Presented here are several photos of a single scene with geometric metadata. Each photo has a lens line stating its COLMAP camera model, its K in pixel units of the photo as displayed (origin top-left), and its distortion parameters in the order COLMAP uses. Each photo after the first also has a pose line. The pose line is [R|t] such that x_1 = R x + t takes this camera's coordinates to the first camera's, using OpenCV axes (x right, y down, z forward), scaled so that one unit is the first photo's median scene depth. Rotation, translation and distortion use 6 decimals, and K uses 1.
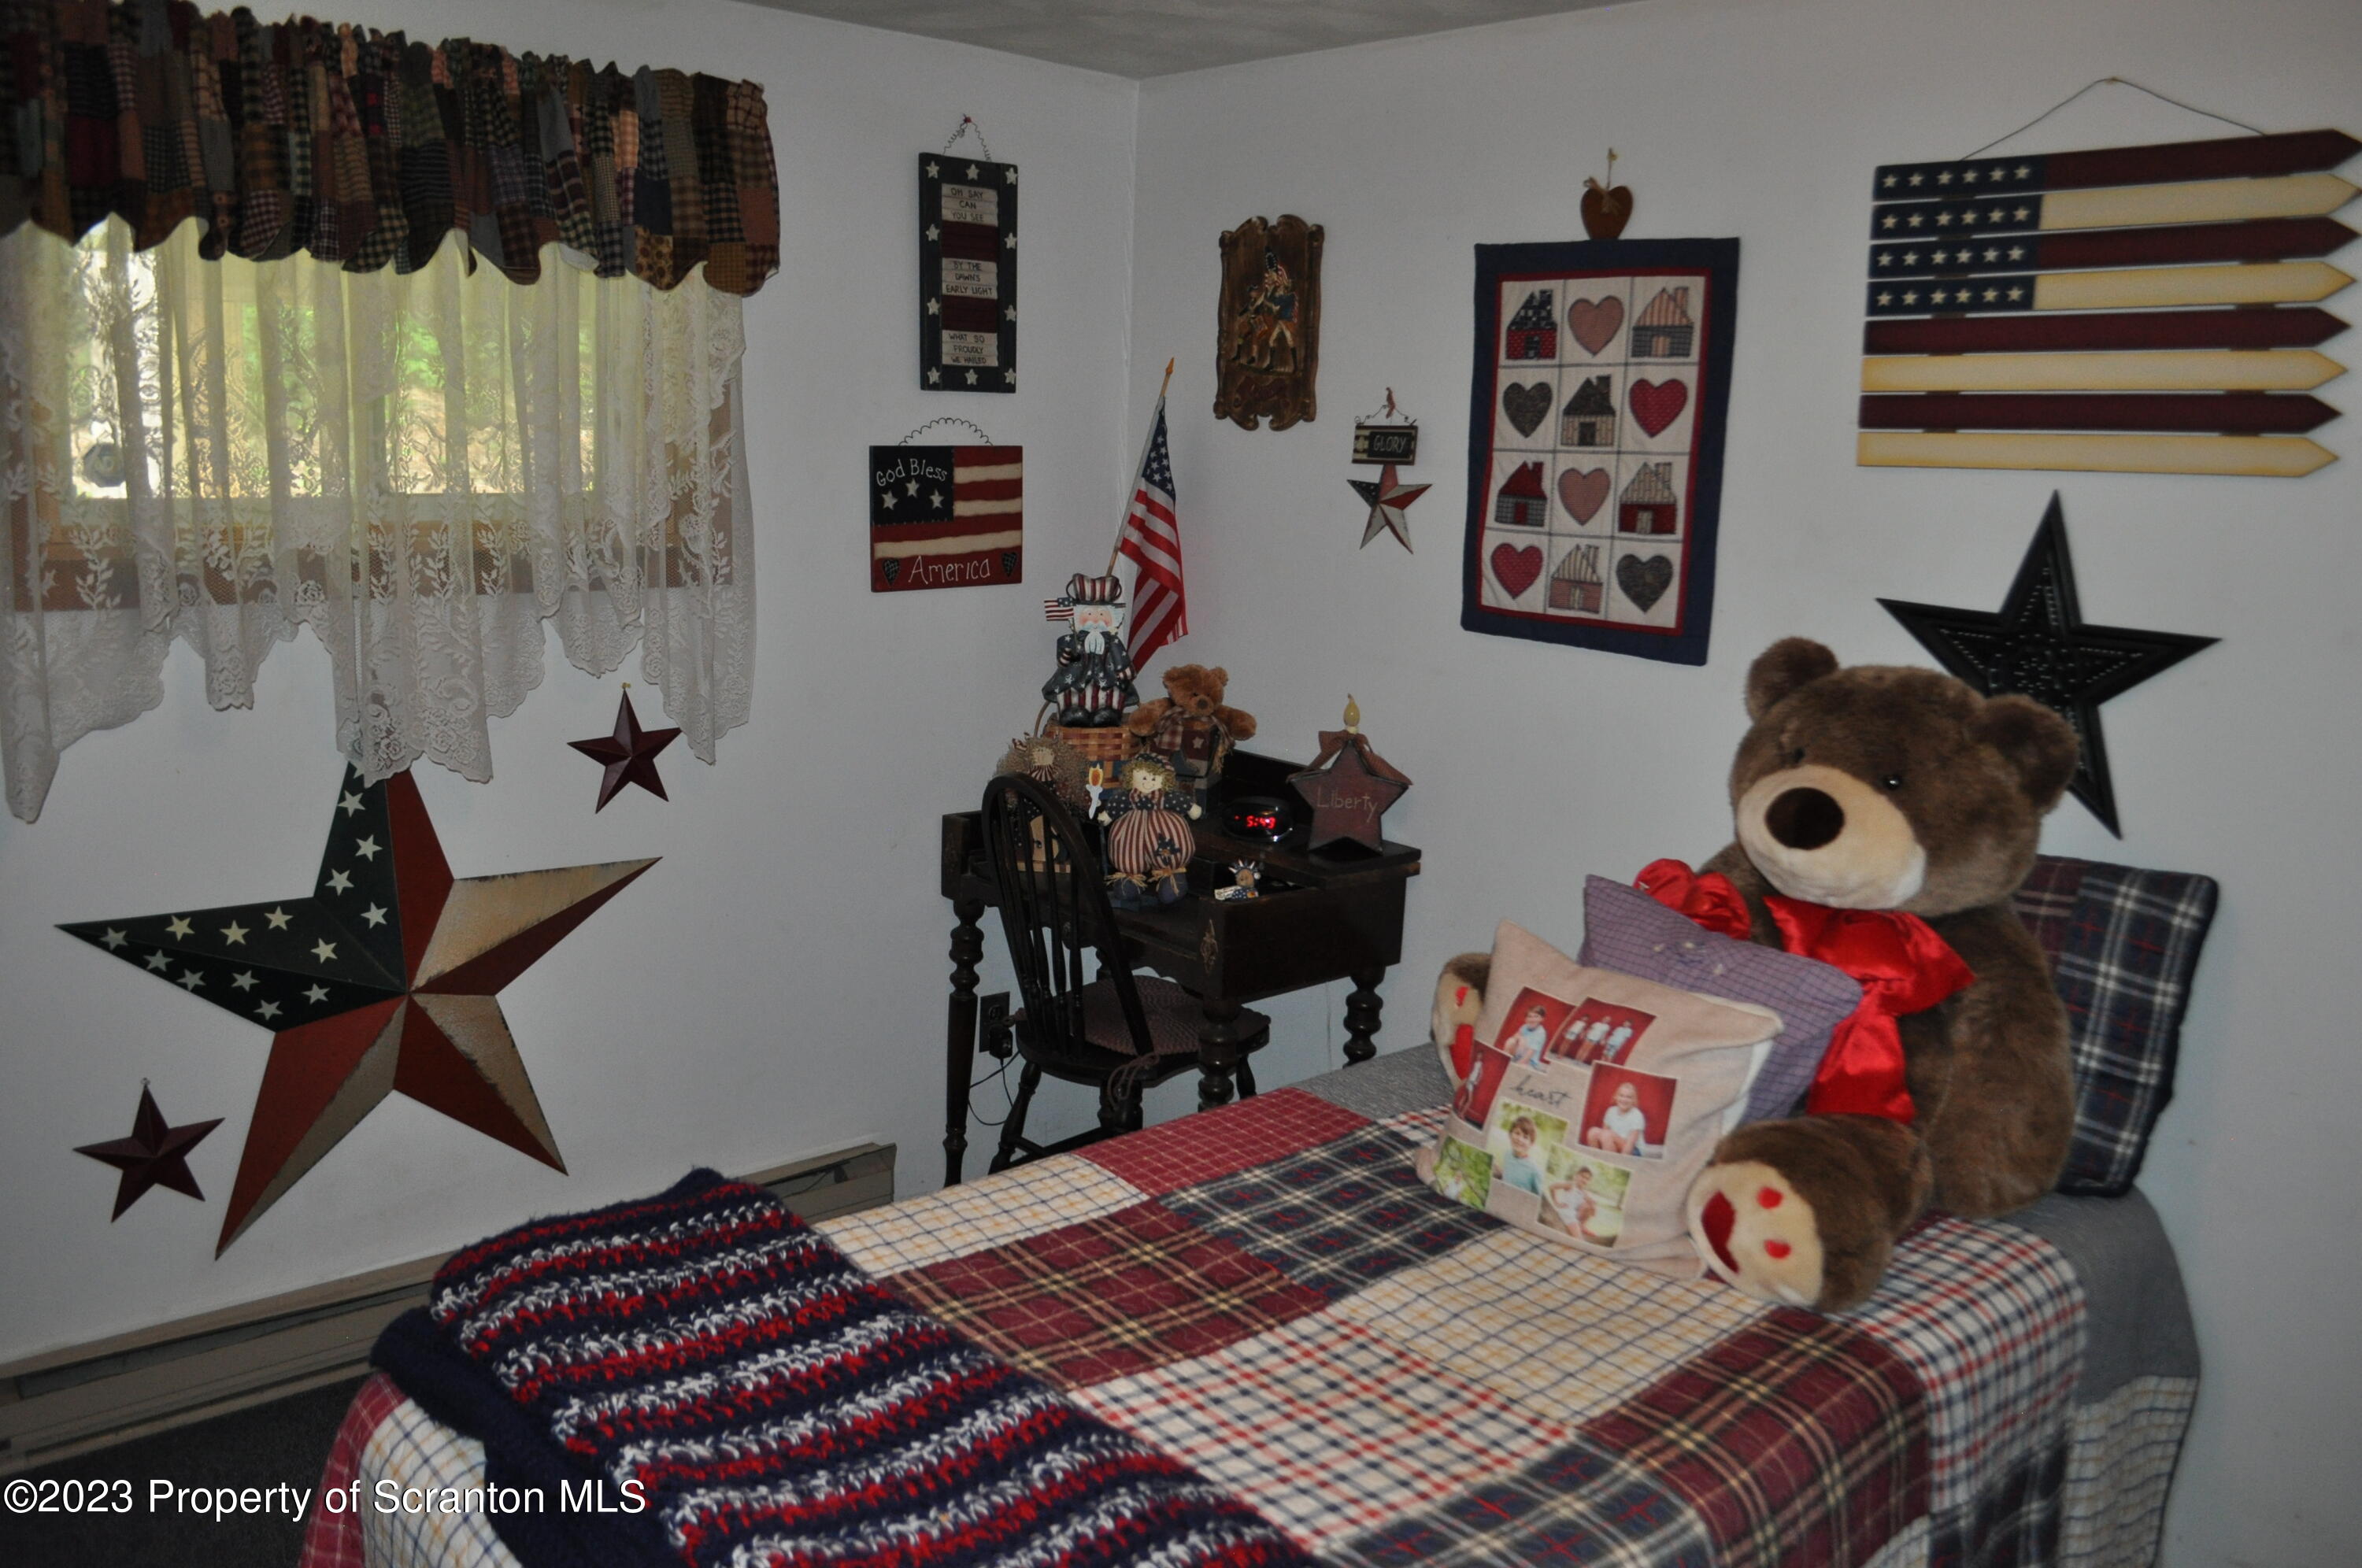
lens RADIAL K [[1893.6, 0, 1184.8], [0, 1893.6, 803.9], [0, 0, 1]] dist [-0.065764, 0.000040]
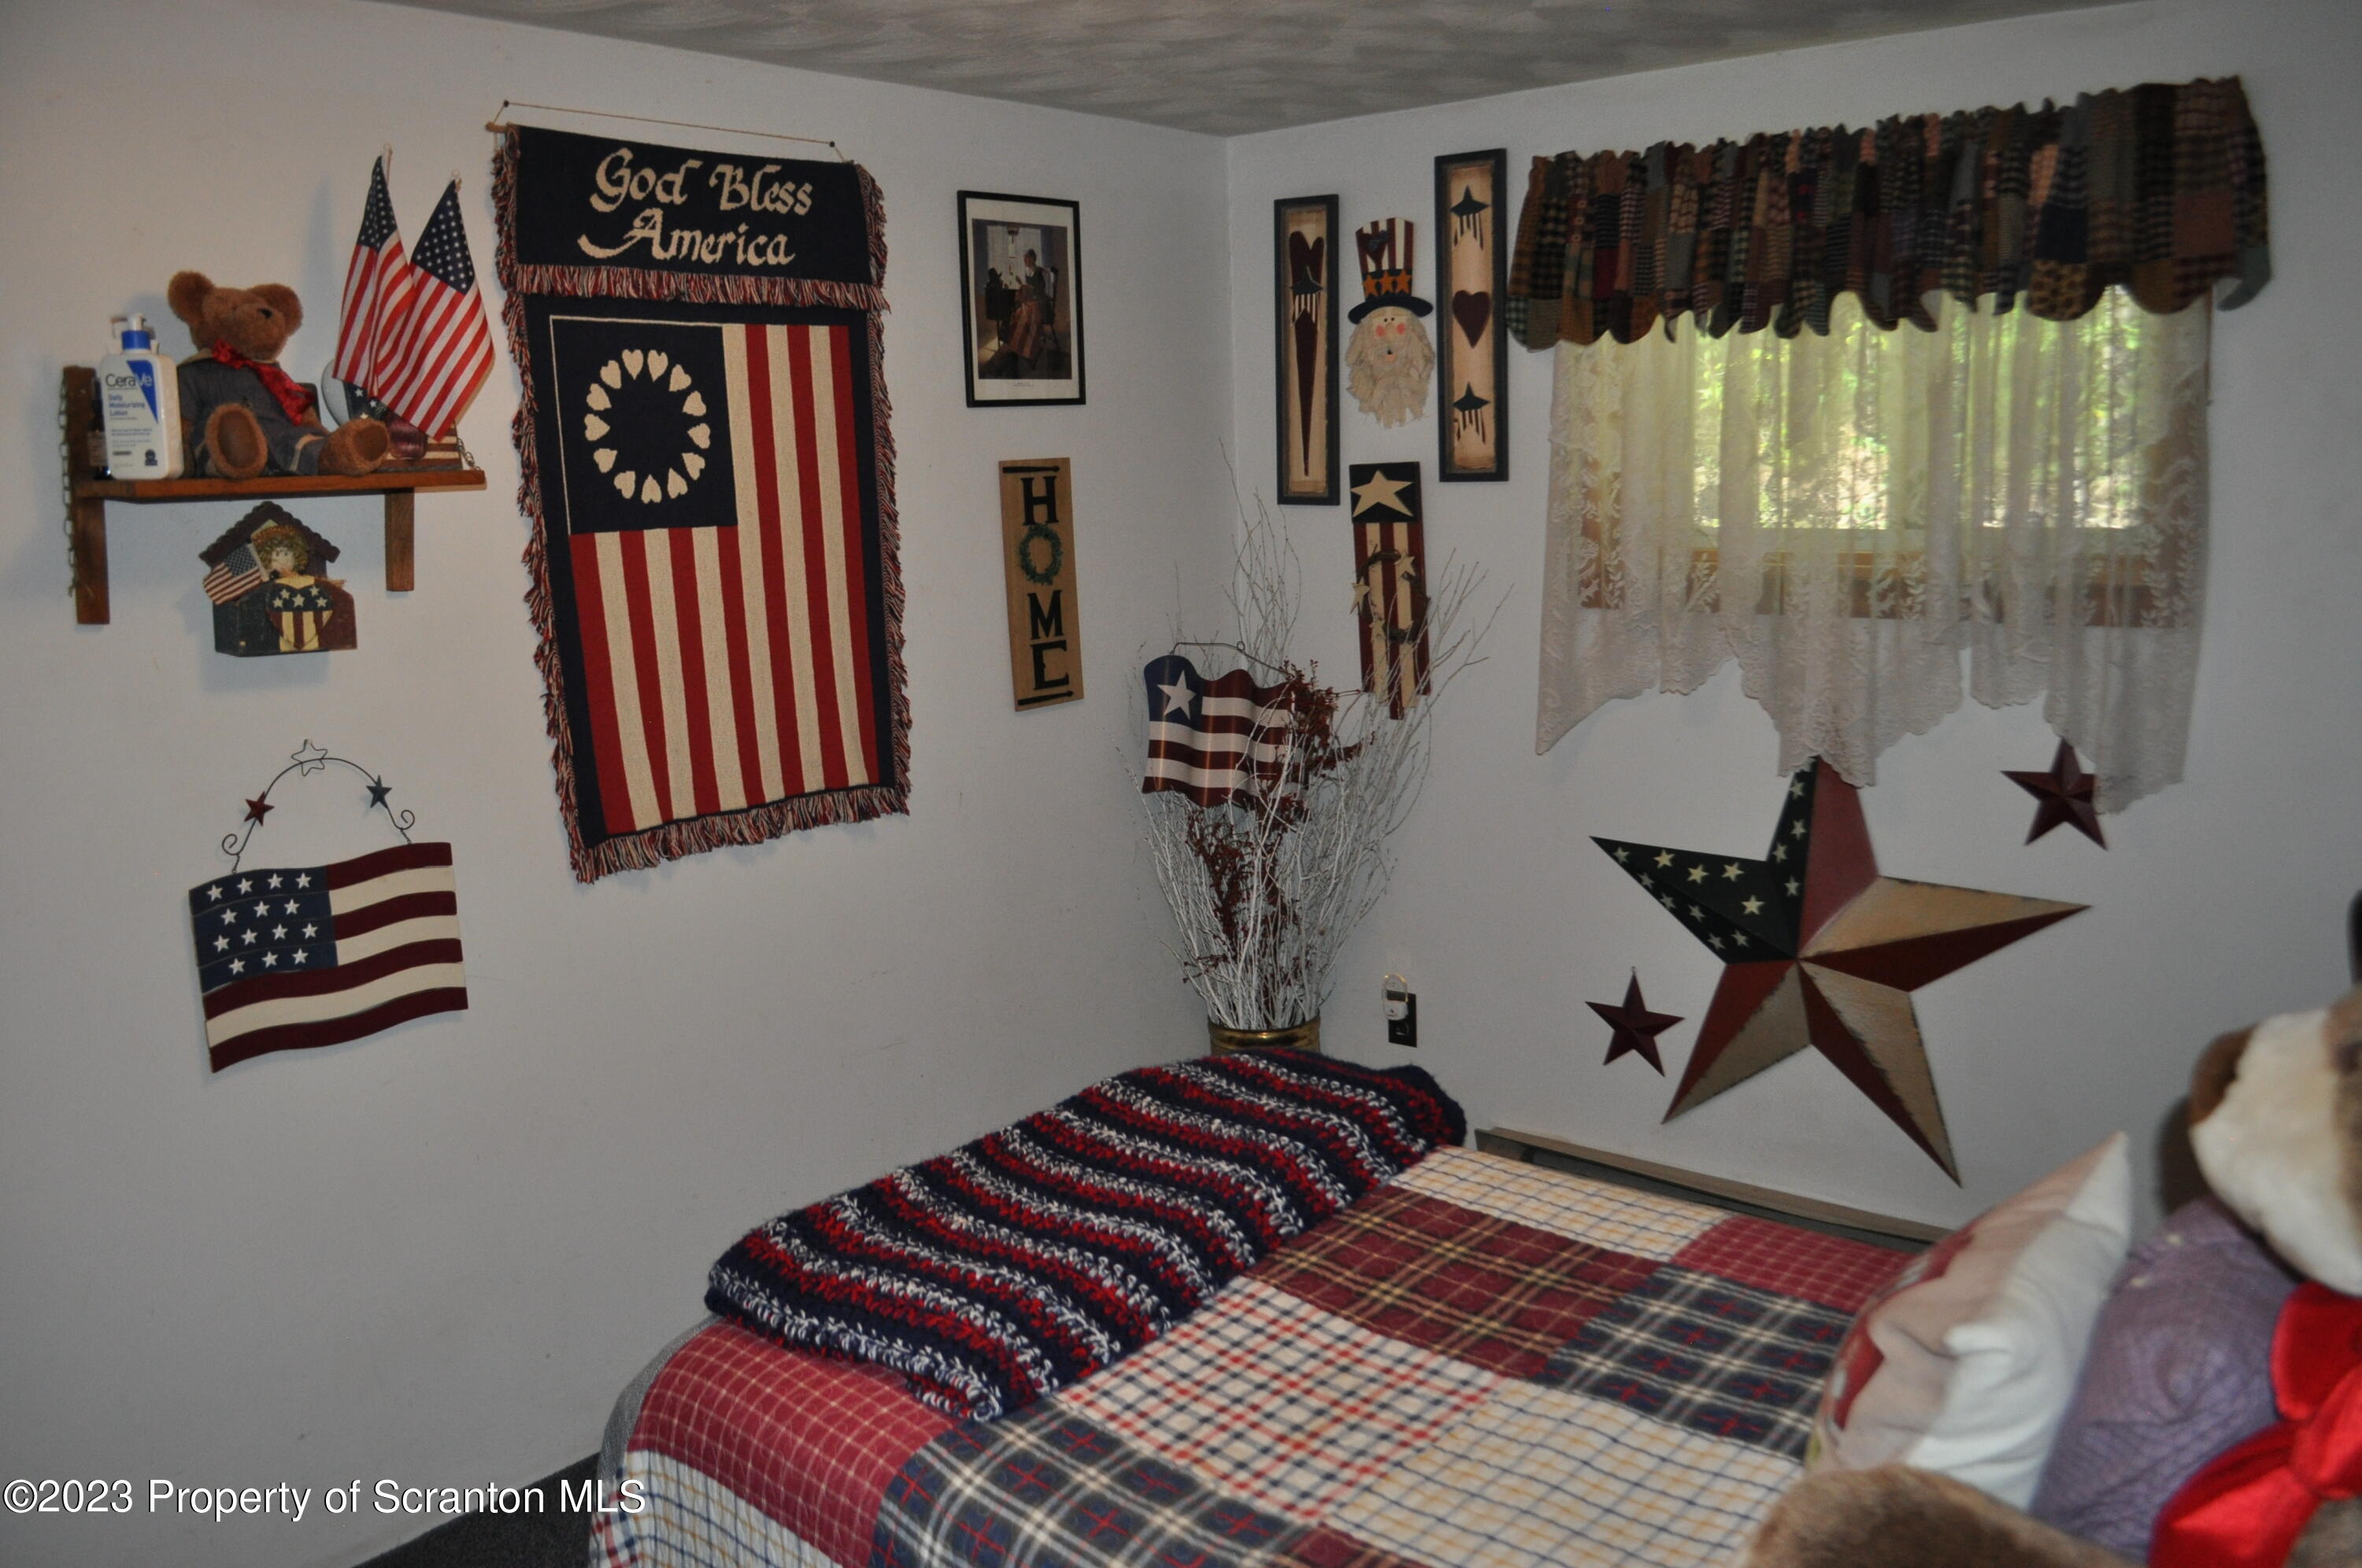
lens RADIAL K [[1838.7, 0, 1203.2], [0, 1838.7, 807.6], [0, 0, 1]] dist [-0.083473, 0.010477]
pose [[0.137970, 0.144234, -0.979878, 0.659926], [-0.158126, 0.979857, 0.121966, -0.073552], [0.977732, 0.138116, 0.157998, 0.481850]]
